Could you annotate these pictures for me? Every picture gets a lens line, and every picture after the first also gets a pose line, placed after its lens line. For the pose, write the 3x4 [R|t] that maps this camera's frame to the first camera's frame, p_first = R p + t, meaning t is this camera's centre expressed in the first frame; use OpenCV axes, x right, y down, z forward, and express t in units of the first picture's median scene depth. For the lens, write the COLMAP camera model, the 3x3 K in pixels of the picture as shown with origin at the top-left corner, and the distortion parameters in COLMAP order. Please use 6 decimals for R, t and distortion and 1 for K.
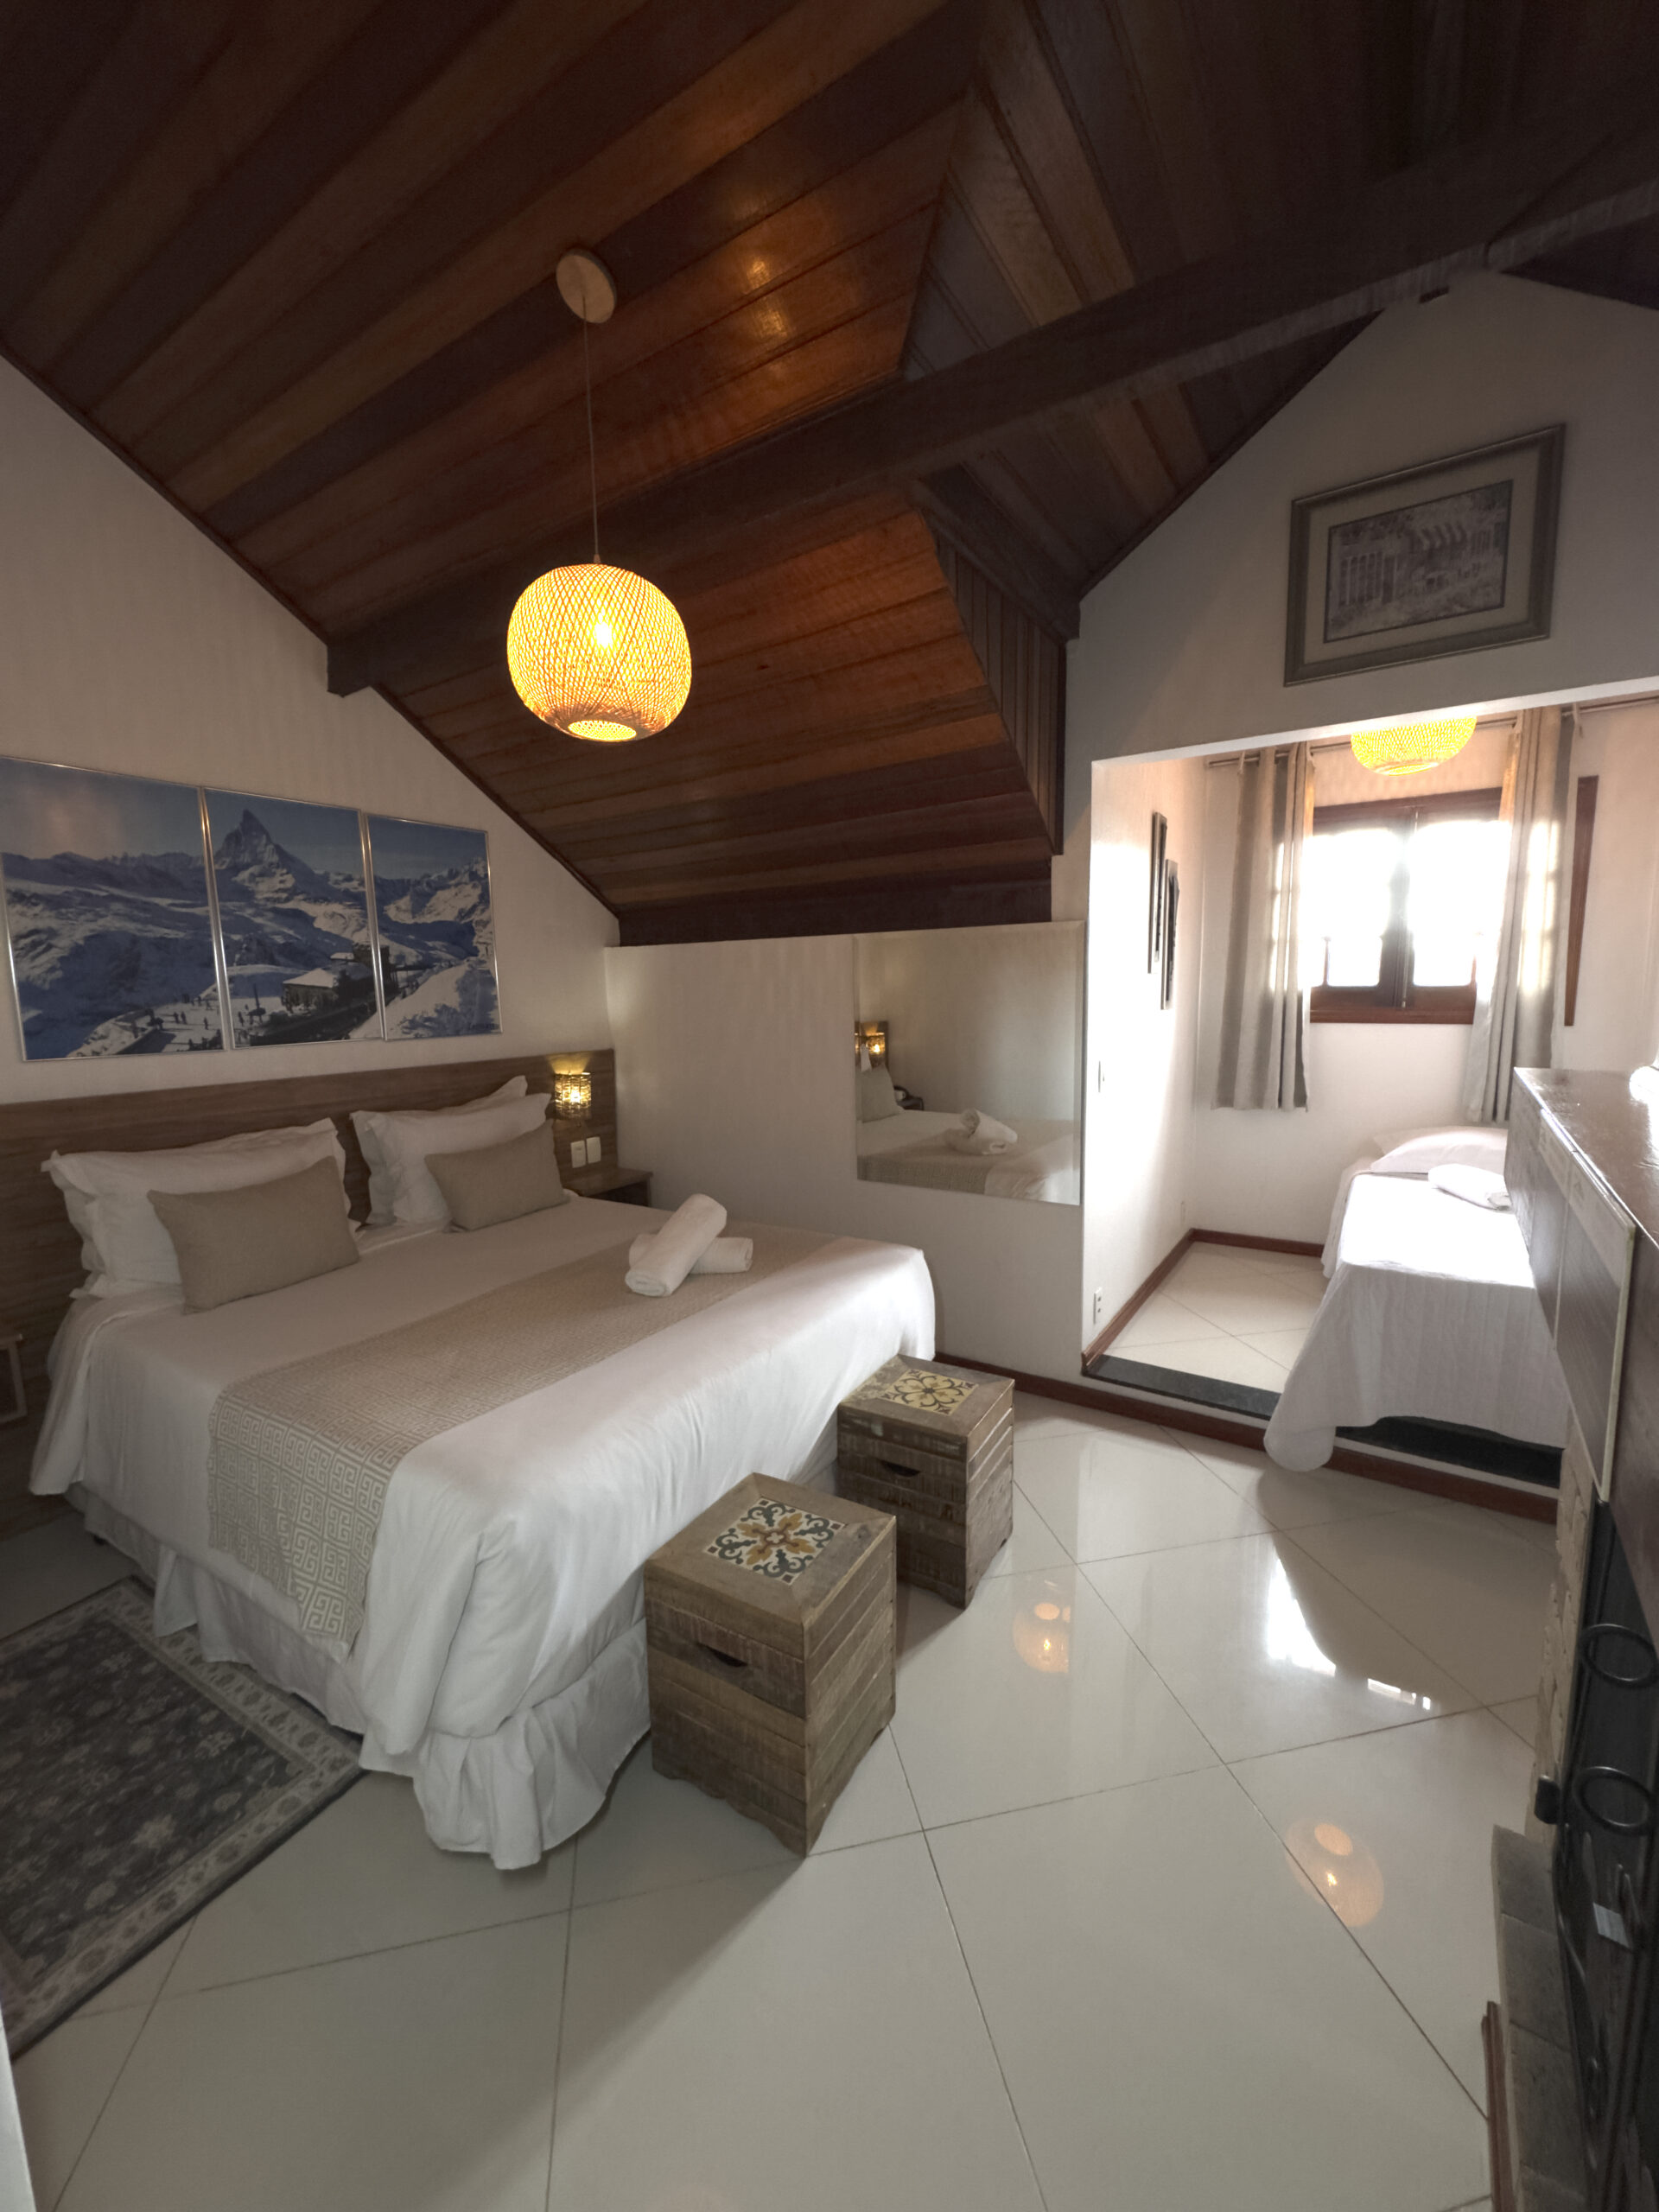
lens RADIAL K [[883.6, 0, 832.7], [0, 883.6, 1102.7], [0, 0, 1]] dist [0.002206, 0.000106]
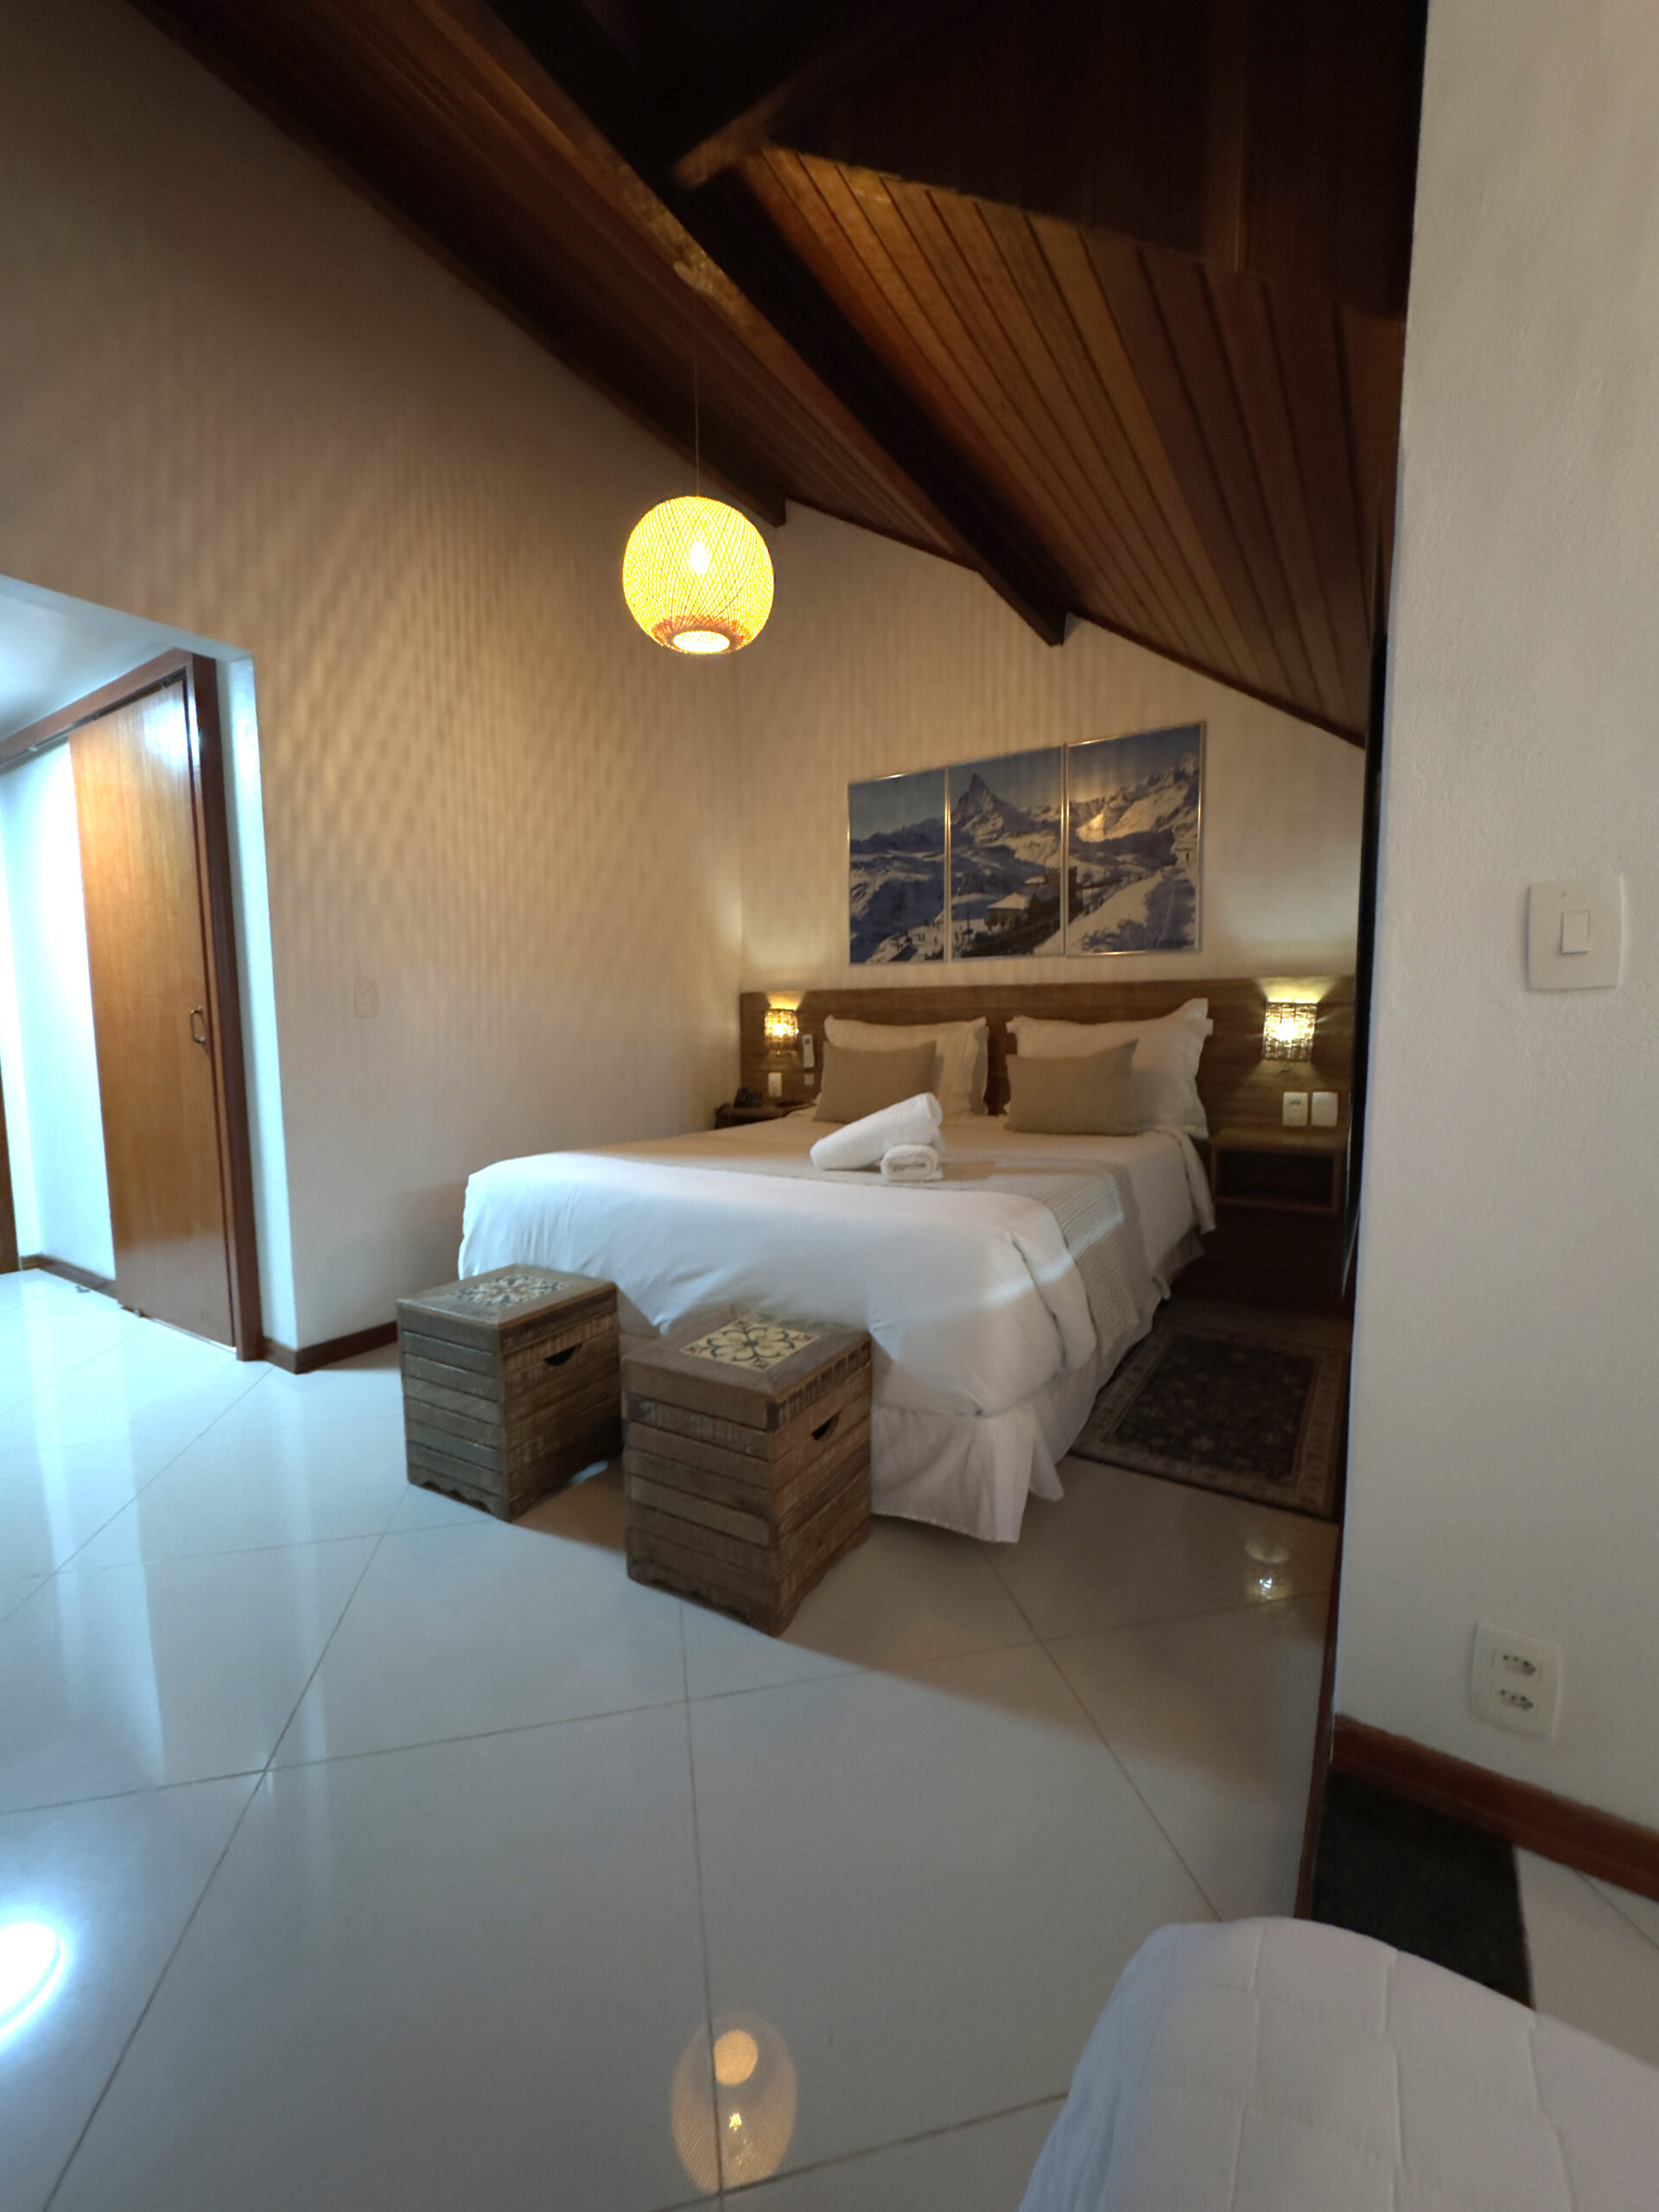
lens RADIAL K [[883.6, 0, 831.3], [0, 883.6, 1104.9], [0, 0, 1]] dist [0.002206, 0.000106]
pose [[0.007900, 0.119122, -0.992848, 0.622930], [-0.122676, 0.985495, 0.117263, 0.018717], [0.992415, 0.120872, 0.022399, 0.760945]]
